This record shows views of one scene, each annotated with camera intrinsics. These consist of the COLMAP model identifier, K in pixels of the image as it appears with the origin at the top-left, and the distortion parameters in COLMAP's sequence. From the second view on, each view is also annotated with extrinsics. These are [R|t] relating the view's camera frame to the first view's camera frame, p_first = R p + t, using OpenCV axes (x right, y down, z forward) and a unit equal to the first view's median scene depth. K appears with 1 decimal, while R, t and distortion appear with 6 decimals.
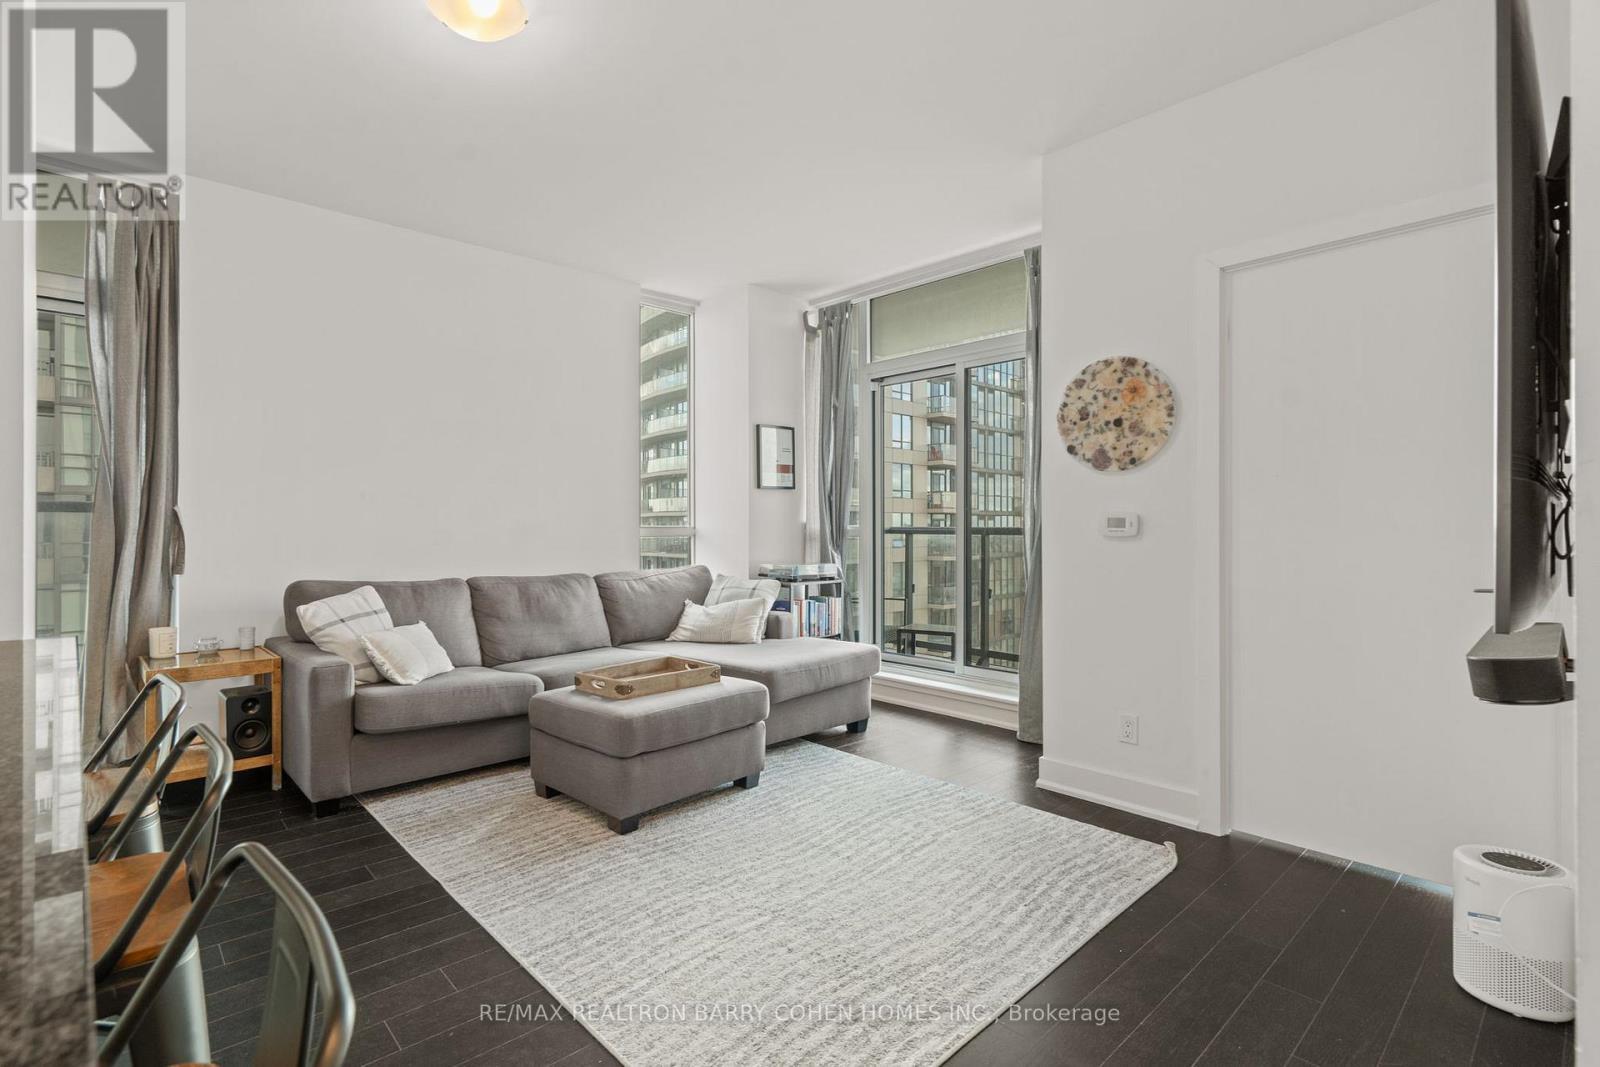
lens RADIAL K [[749.4, 0, 732.0], [0, 749.4, 527.9], [0, 0, 1]] dist [0.000524, 0.000624]
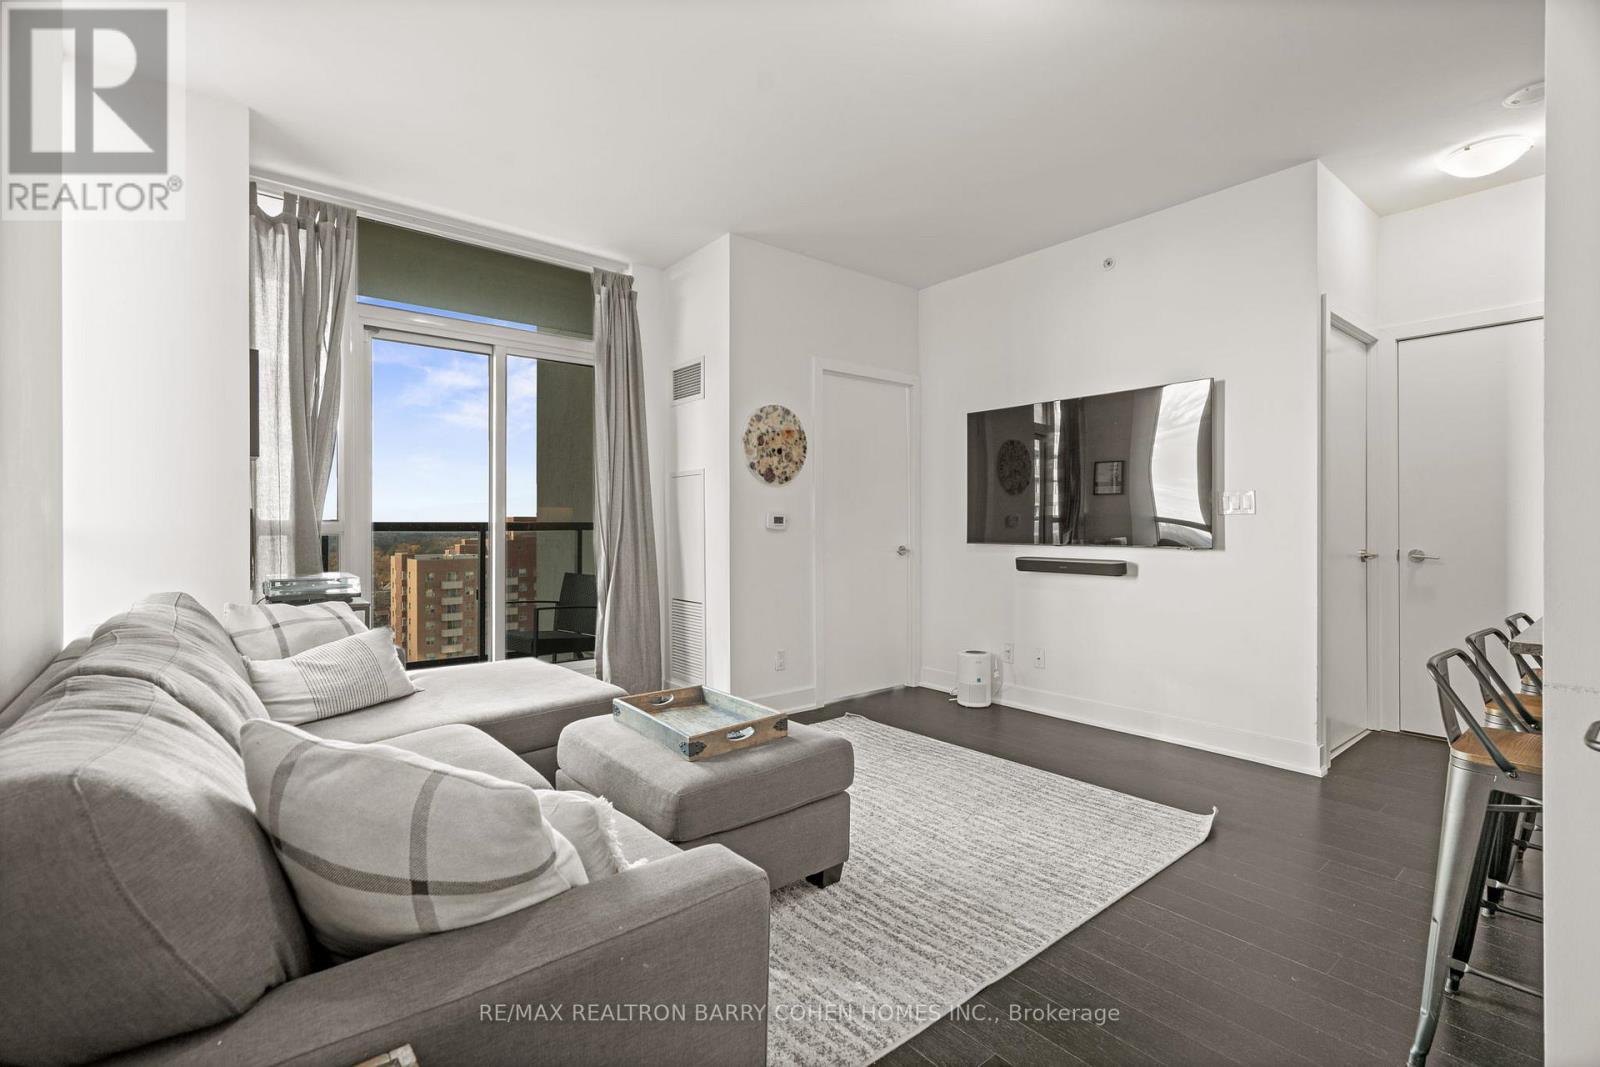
lens RADIAL K [[726.7, 0, 798.5], [0, 726.7, 530.0], [0, 0, 1]] dist [-0.001835, 0.004871]
pose [[0.025909, -0.004208, 0.999655, -0.640207], [0.001127, 0.999991, 0.004180, 0.004659], [-0.999664, 0.001019, 0.025914, 0.664309]]
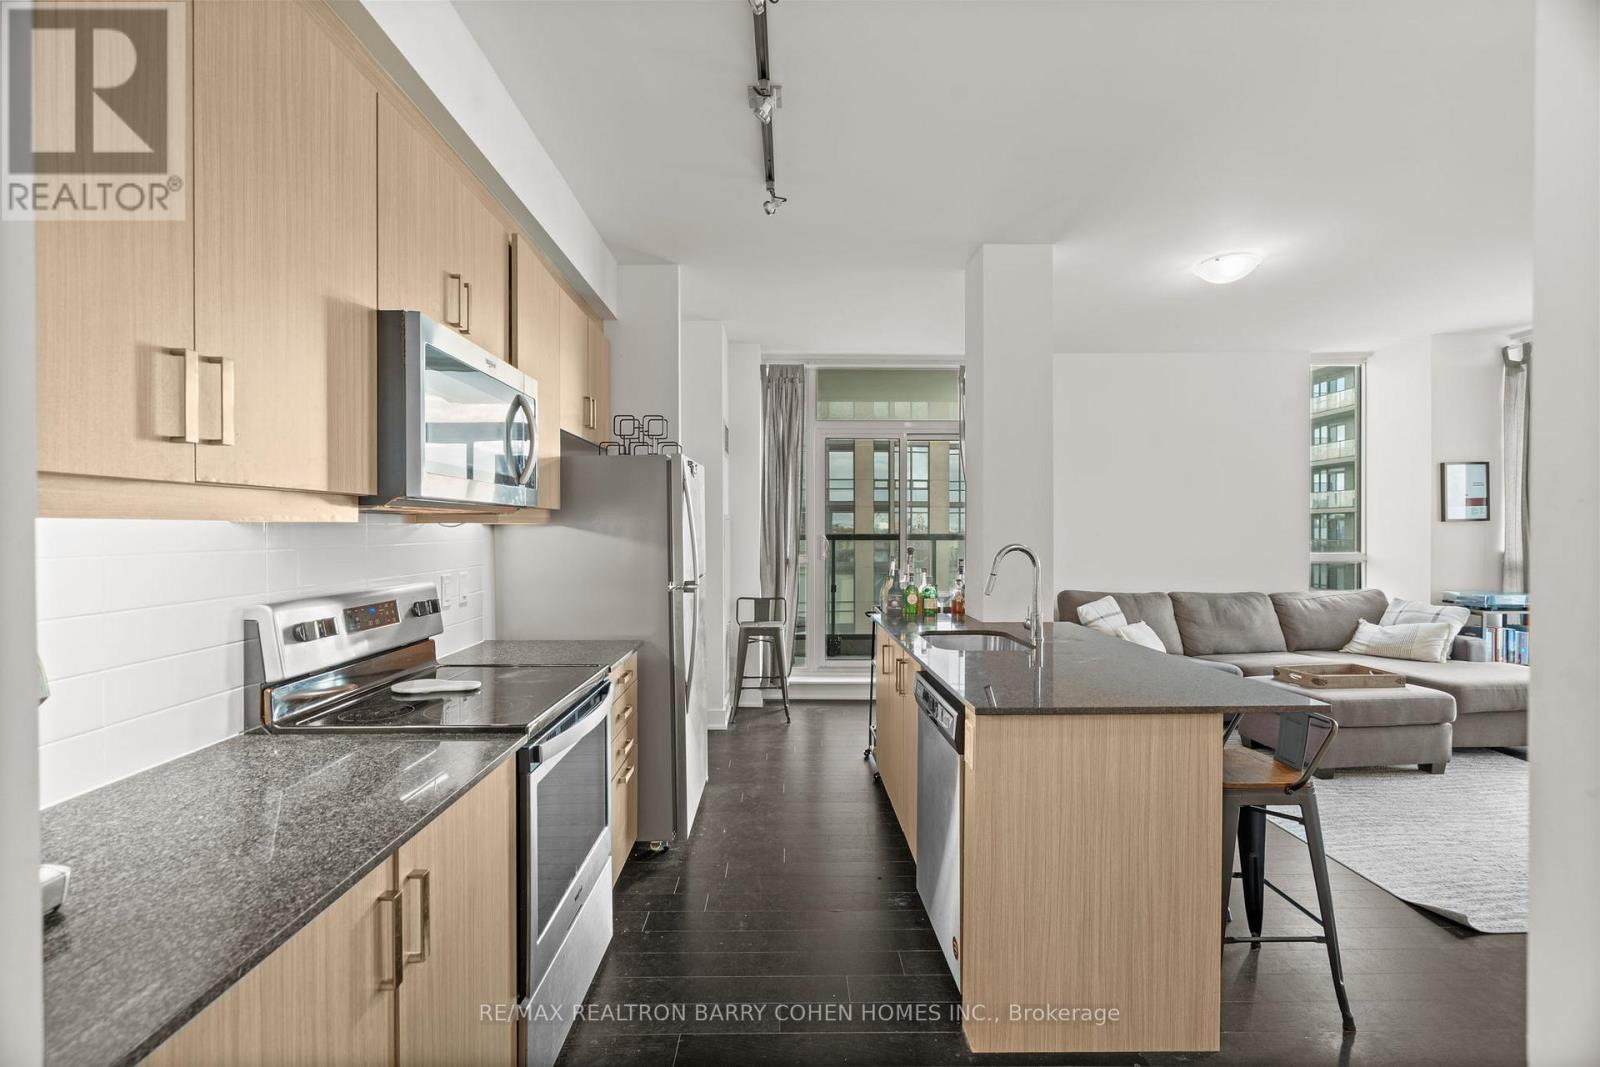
lens RADIAL K [[726.7, 0, 798.5], [0, 726.7, 530.0], [0, 0, 1]] dist [-0.001835, 0.004871]
pose [[0.775055, 0.002167, -0.631890, -0.026305], [0.003600, 0.999963, 0.007845, -0.062351], [0.631883, -0.008354, 0.775018, -0.492543]]
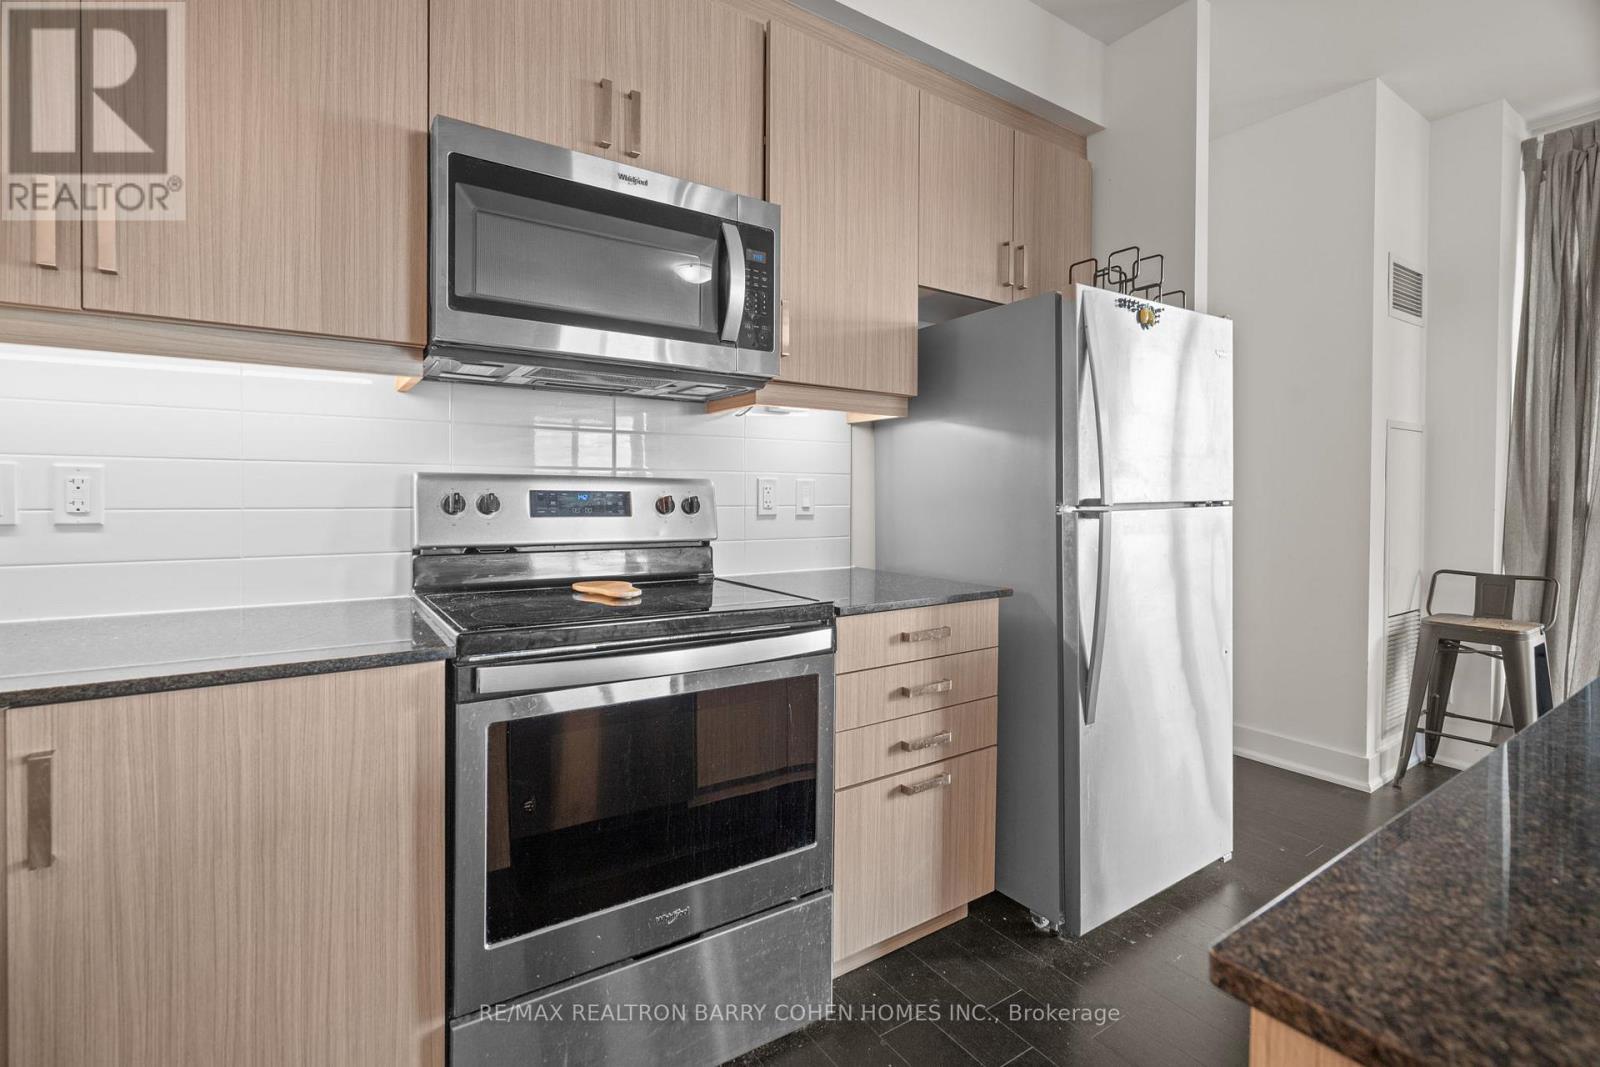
lens RADIAL K [[739.0, 0, 794.5], [0, 739.0, 499.0], [0, 0, 1]] dist [-0.002090, 0.000345]
pose [[-0.115819, 0.008050, -0.993238, -0.118884], [-0.001559, 0.999964, 0.008286, -0.009354], [0.993269, 0.002509, -0.115802, -0.119770]]
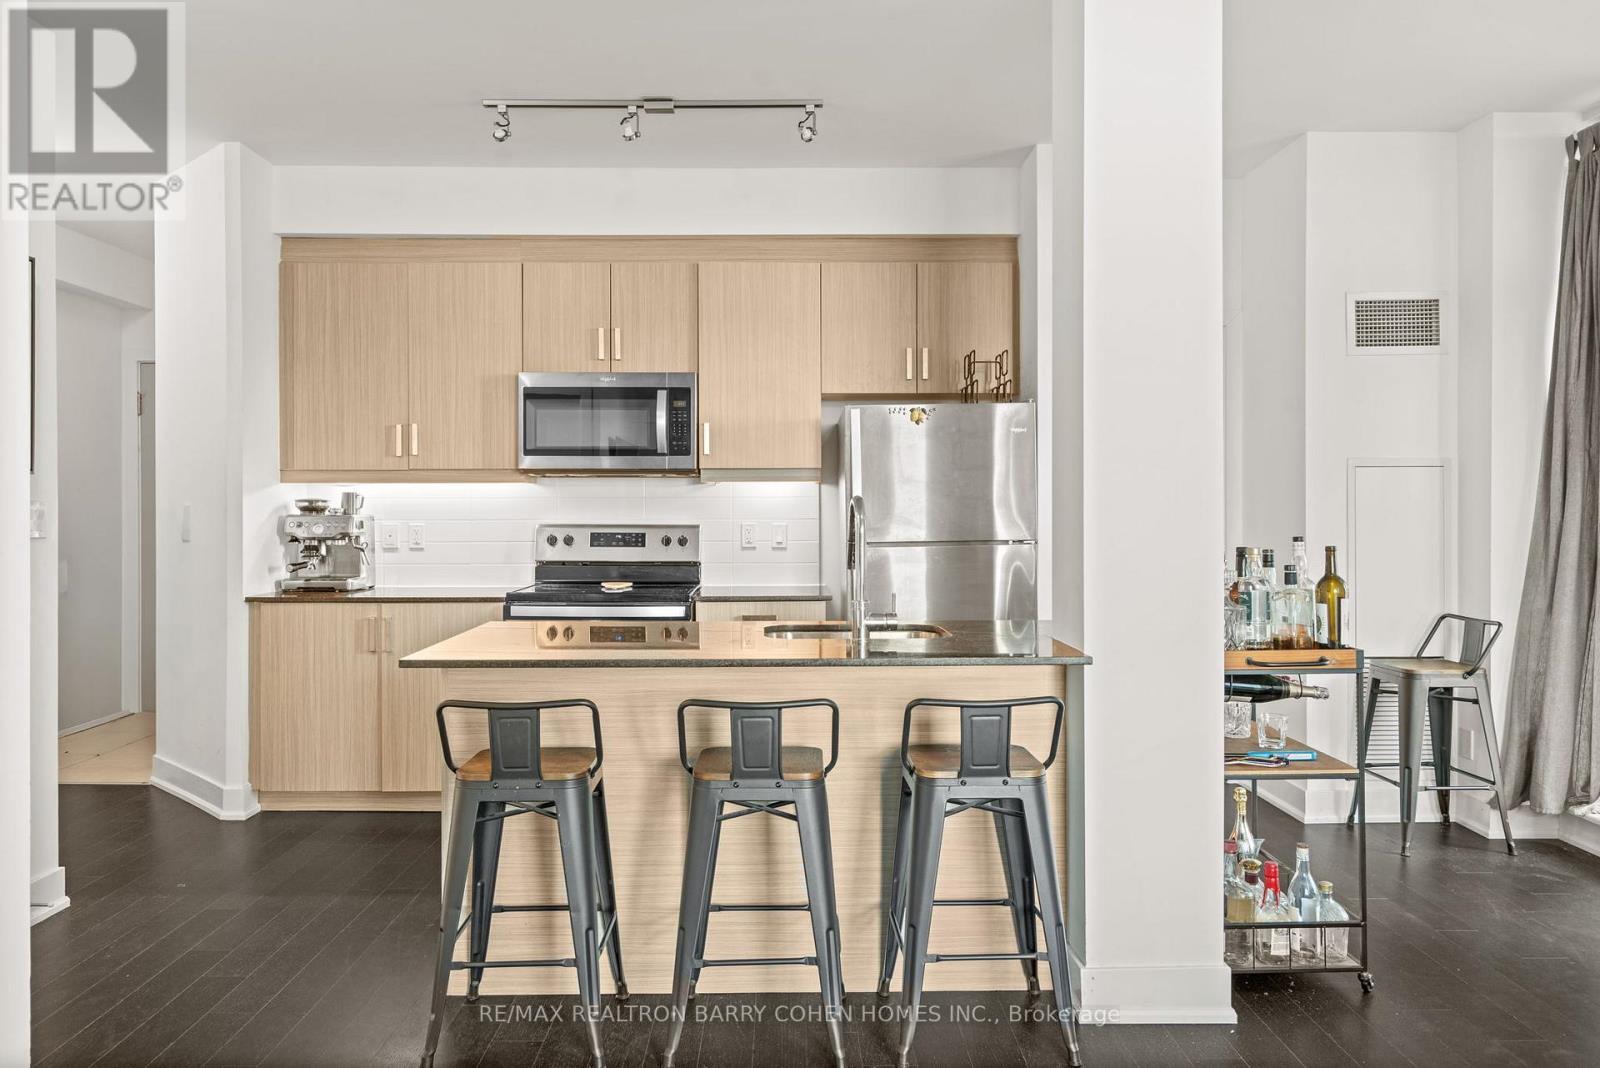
lens RADIAL K [[1154.3, 0, 772.8], [0, 1154.3, 513.0], [0, 0, 1]] dist [0.004873, 0.004061]
pose [[-0.646349, 0.002603, -0.763038, 0.307095], [0.004831, 0.999988, -0.000681, -0.030475], [0.763027, -0.004127, -0.646354, 0.647384]]
